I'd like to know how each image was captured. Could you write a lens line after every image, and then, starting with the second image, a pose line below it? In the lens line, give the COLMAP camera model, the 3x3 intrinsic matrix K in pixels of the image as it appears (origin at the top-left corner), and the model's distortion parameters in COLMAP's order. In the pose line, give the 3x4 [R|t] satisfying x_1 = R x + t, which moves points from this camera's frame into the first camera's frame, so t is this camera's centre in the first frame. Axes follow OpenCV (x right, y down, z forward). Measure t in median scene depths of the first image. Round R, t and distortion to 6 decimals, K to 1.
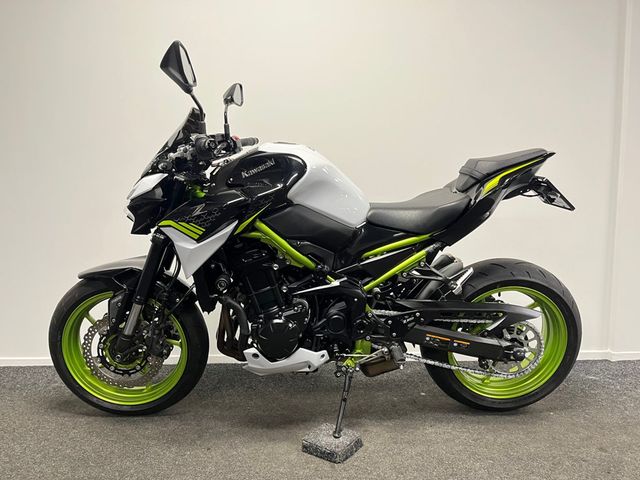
lens RADIAL K [[494.7, 0, 318.8], [0, 494.7, 238.8], [0, 0, 1]] dist [0.053325, -0.070689]
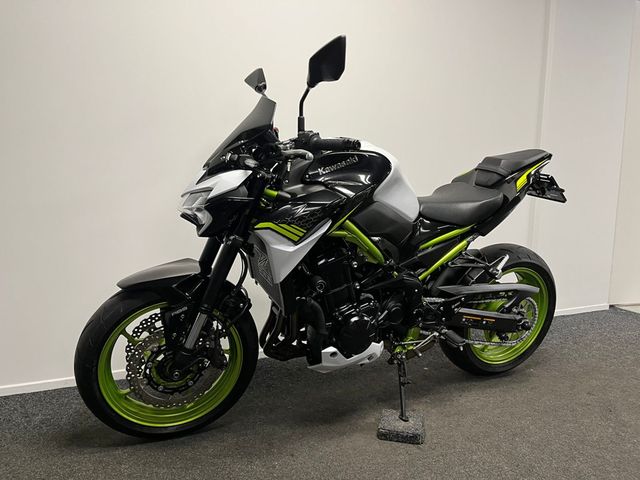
lens RADIAL K [[494.7, 0, 319.0], [0, 494.7, 239.9], [0, 0, 1]] dist [0.053325, -0.070689]
pose [[0.931139, -0.042067, 0.362231, -0.486842], [0.024010, 0.998241, 0.054209, -0.046279], [-0.363874, -0.041779, 0.930511, 0.092043]]
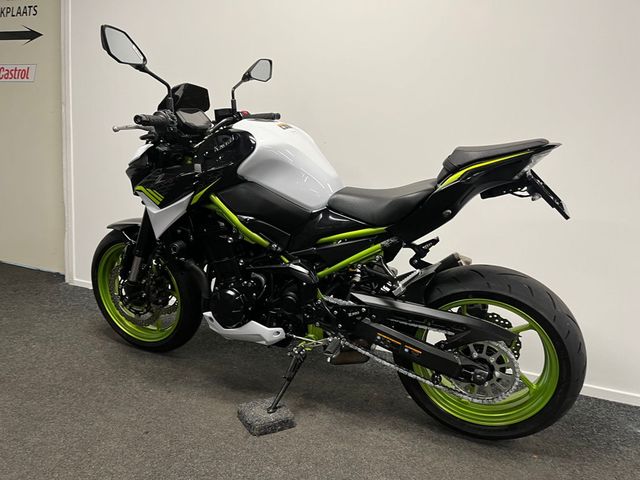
lens RADIAL K [[494.7, 0, 325.2], [0, 494.7, 241.0], [0, 0, 1]] dist [0.053325, -0.070689]
pose [[0.912614, 0.132502, -0.386754, 0.472590], [-0.108703, 0.990613, 0.082881, -0.046385], [0.394106, -0.033597, 0.918451, 0.111192]]
